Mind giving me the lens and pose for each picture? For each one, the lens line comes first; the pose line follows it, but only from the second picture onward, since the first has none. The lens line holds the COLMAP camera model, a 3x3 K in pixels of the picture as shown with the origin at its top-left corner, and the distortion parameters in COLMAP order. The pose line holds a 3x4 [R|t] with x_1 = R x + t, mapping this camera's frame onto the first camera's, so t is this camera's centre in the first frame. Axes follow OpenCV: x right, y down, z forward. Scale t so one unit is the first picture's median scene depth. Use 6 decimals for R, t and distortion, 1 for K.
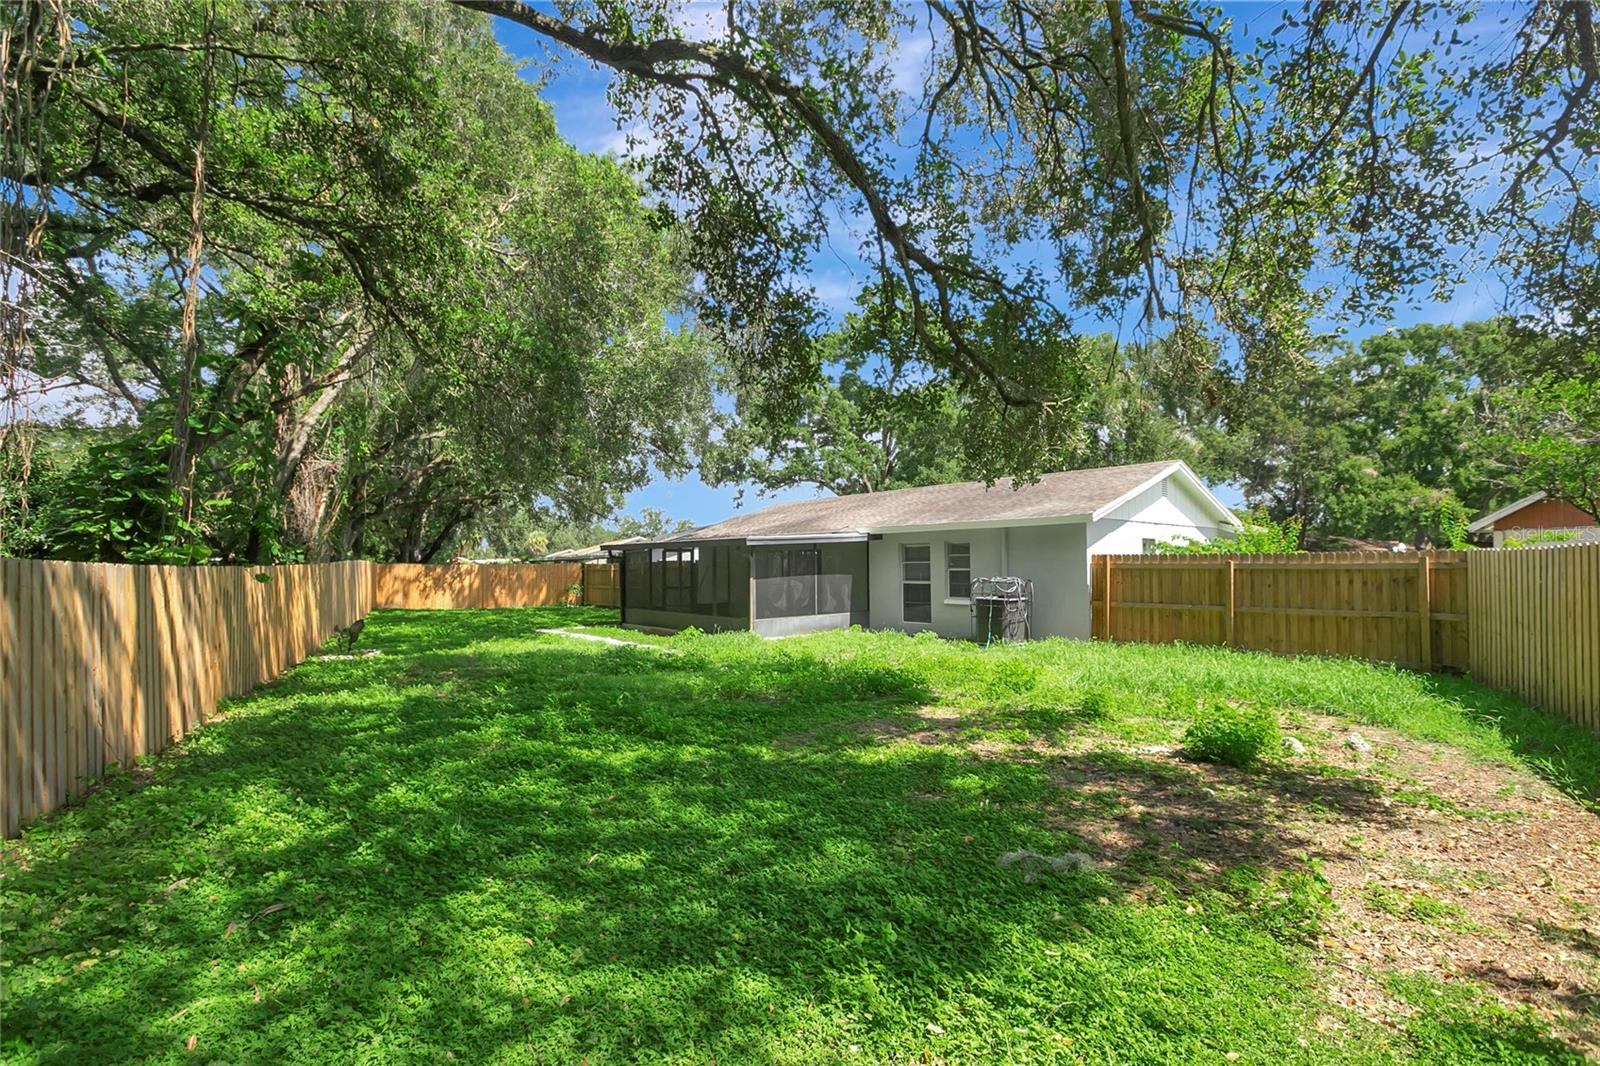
lens RADIAL K [[753.0, 0, 786.2], [0, 753.0, 560.3], [0, 0, 1]] dist [-0.041966, 0.000199]
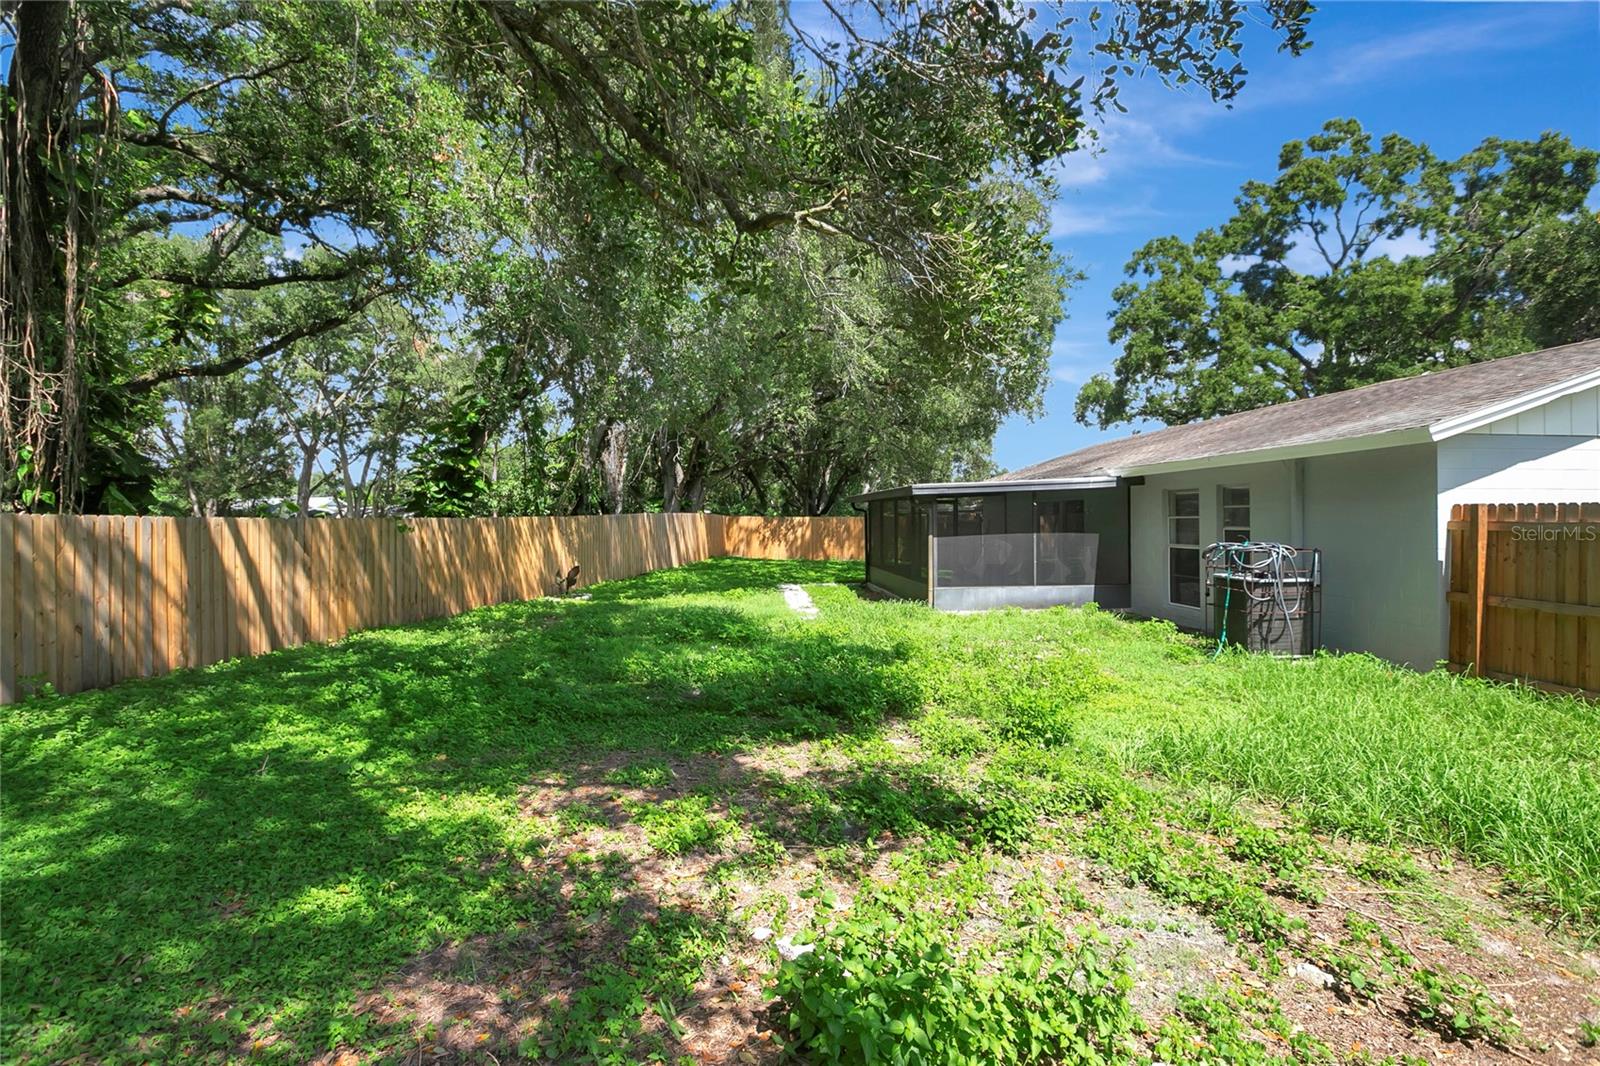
lens RADIAL K [[739.9, 0, 799.0], [0, 739.9, 512.3], [0, 0, 1]] dist [-0.017447, 0.000048]
pose [[0.800875, 0.001075, -0.598830, 0.292591], [-0.000665, 0.999999, 0.000905, -0.002256], [0.598831, -0.000327, 0.800875, 0.256763]]
